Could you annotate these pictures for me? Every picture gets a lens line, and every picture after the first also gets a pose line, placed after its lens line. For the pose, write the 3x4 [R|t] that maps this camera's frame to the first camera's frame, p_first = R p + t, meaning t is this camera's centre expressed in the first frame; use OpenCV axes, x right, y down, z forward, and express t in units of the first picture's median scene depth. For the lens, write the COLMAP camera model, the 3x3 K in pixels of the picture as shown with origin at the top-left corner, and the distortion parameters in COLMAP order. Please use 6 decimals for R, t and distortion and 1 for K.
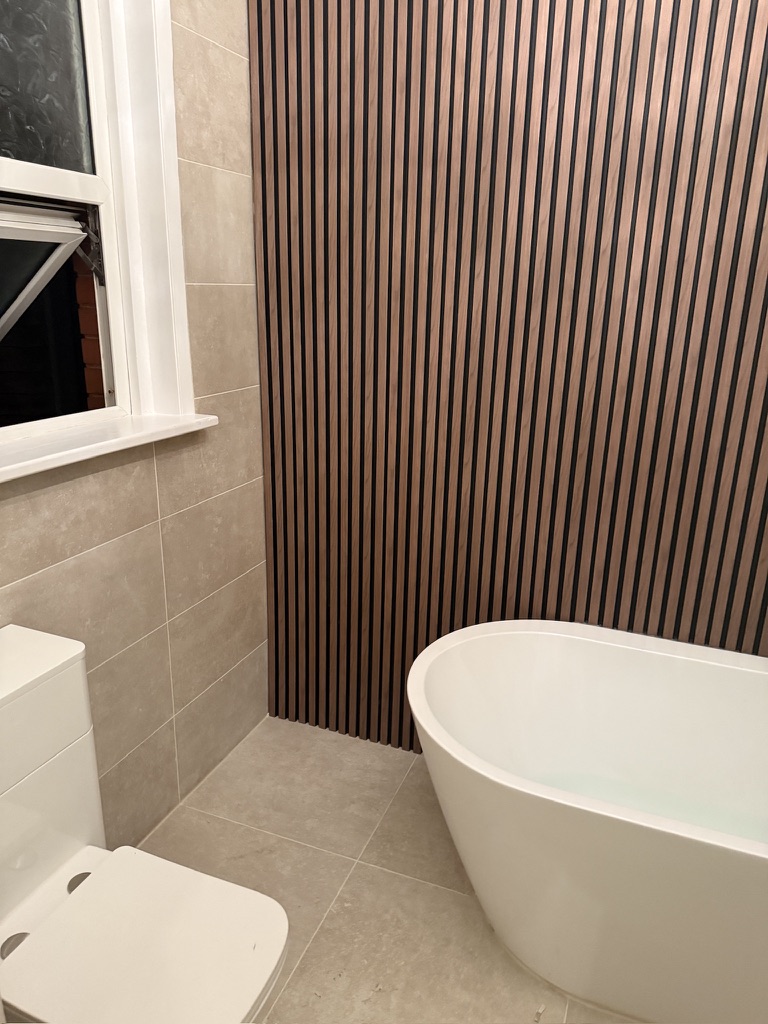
lens RADIAL K [[724.6, 0, 376.4], [0, 724.6, 518.2], [0, 0, 1]] dist [0.028429, -0.036746]
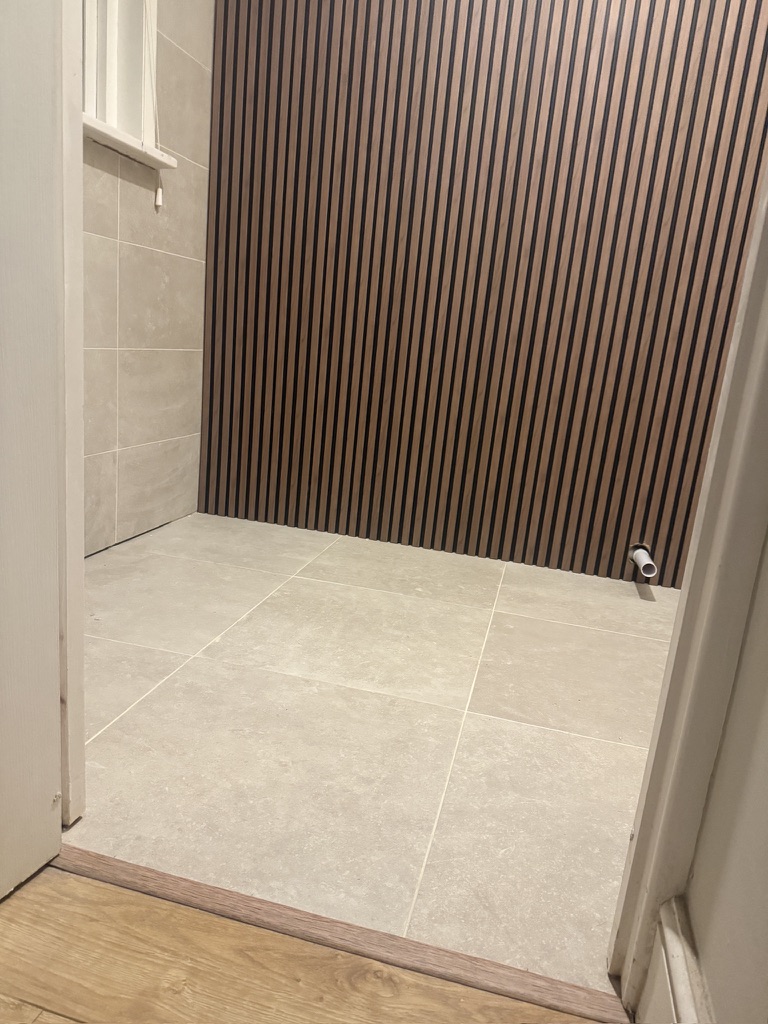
lens RADIAL K [[724.6, 0, 379.4], [0, 724.6, 504.3], [0, 0, 1]] dist [0.028429, -0.036746]
pose [[0.984767, 0.035685, 0.170178, -0.085777], [-0.025098, 0.997637, -0.063964, 0.408596], [-0.172058, 0.058719, 0.983335, -0.071750]]
